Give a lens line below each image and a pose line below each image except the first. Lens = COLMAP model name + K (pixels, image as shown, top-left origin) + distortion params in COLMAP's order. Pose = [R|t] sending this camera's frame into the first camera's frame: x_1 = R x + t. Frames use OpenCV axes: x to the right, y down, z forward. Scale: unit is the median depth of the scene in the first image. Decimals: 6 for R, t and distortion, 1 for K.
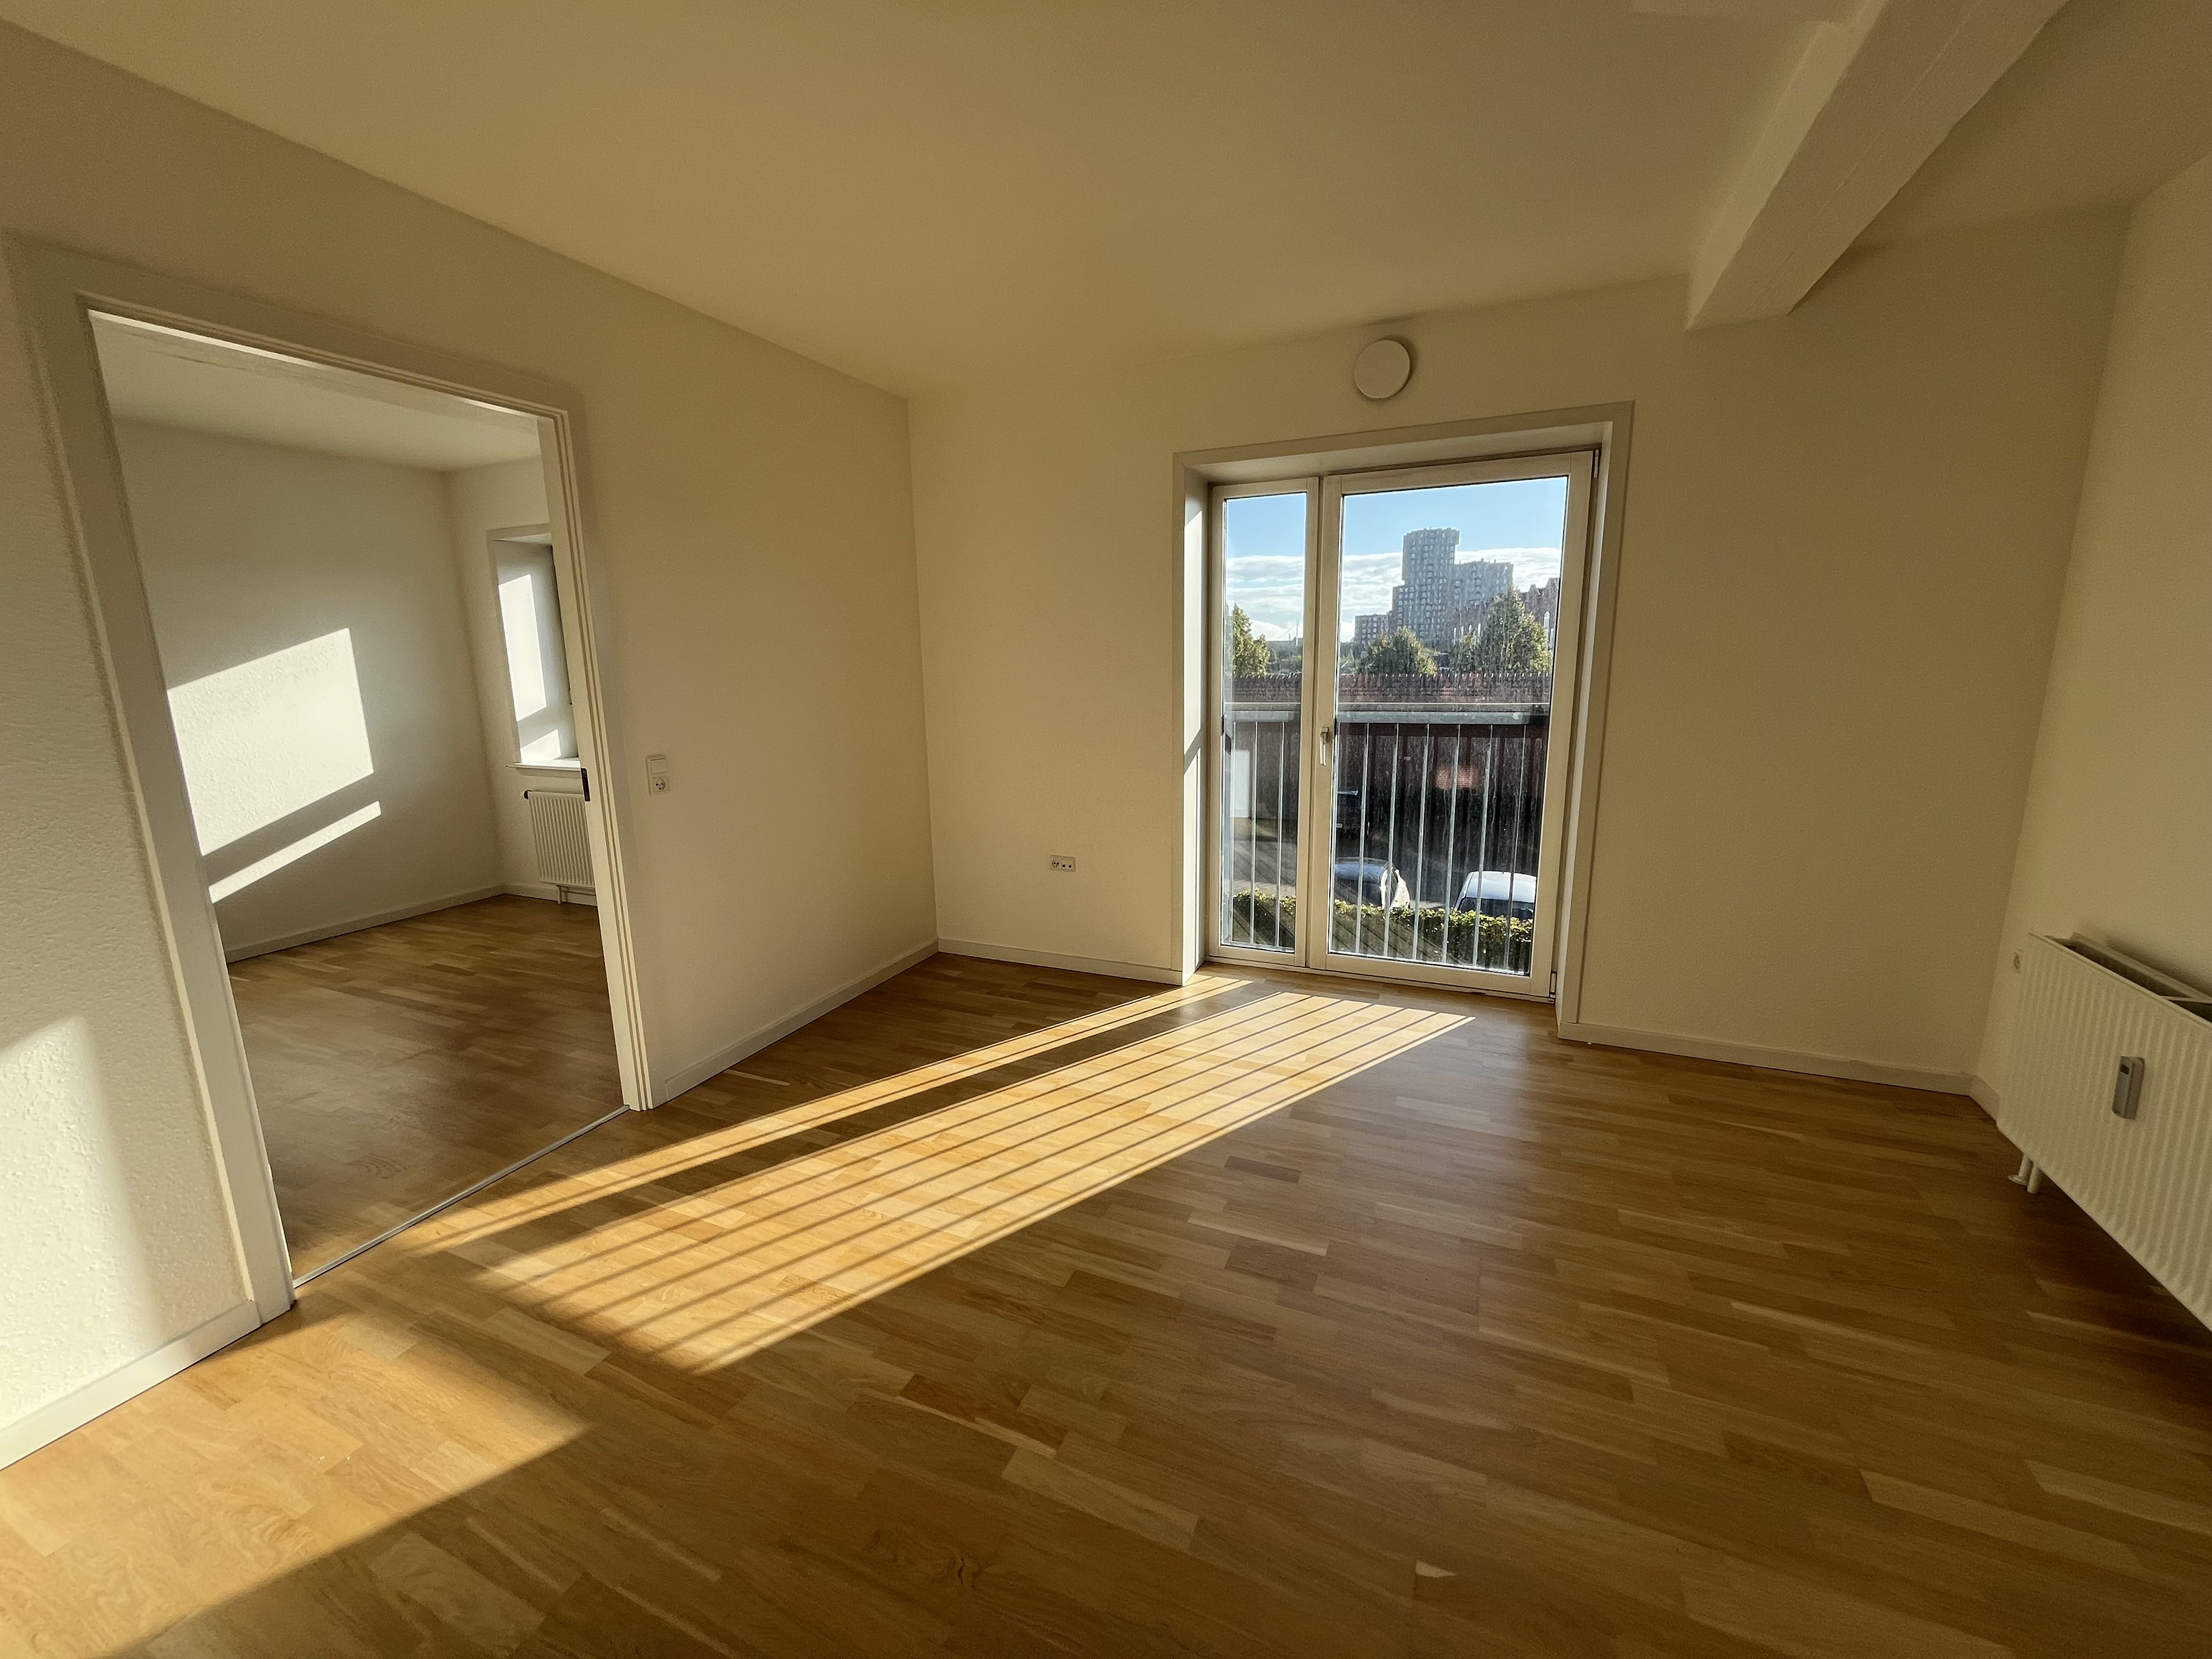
lens RADIAL K [[909.3, 0, 1109.9], [0, 909.3, 829.5], [0, 0, 1]] dist [-0.004466, 0.000268]
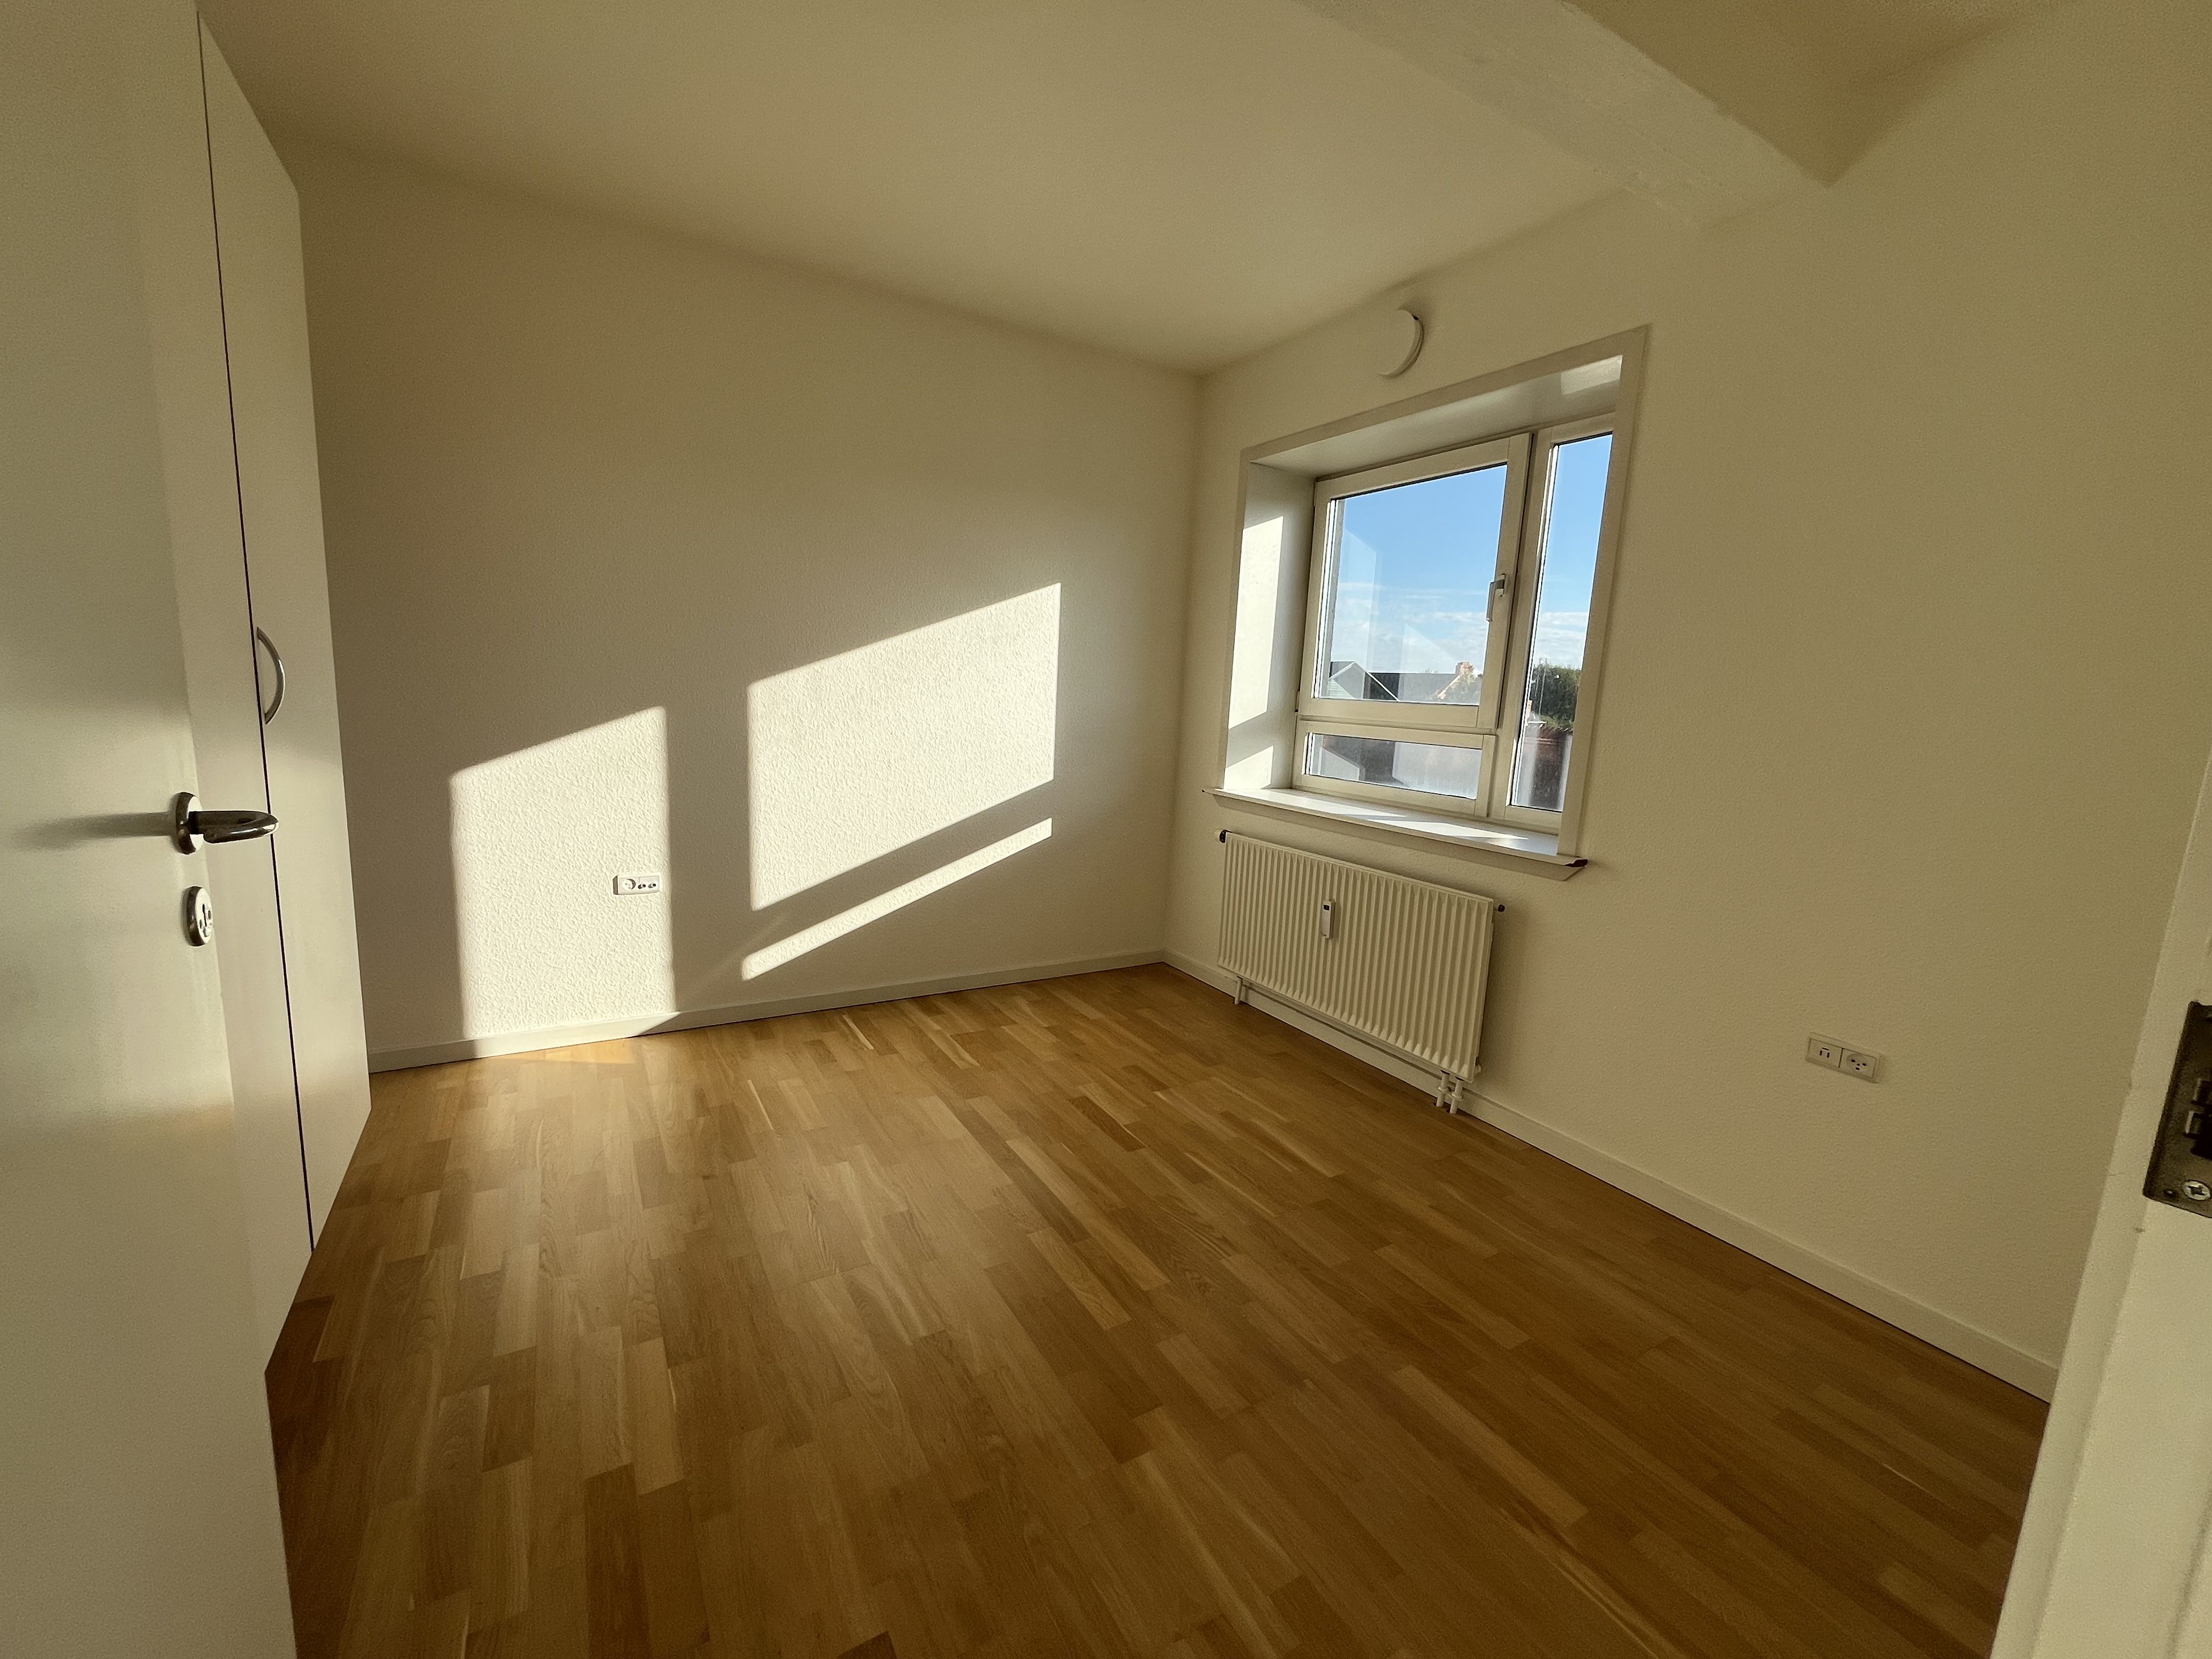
lens RADIAL K [[909.3, 0, 1102.9], [0, 909.3, 840.8], [0, 0, 1]] dist [-0.004466, 0.000268]
pose [[0.812328, 0.150504, -0.563447, -0.356220], [-0.171327, 0.985082, 0.016123, -0.032920], [0.557468, 0.083436, 0.825995, 0.417040]]
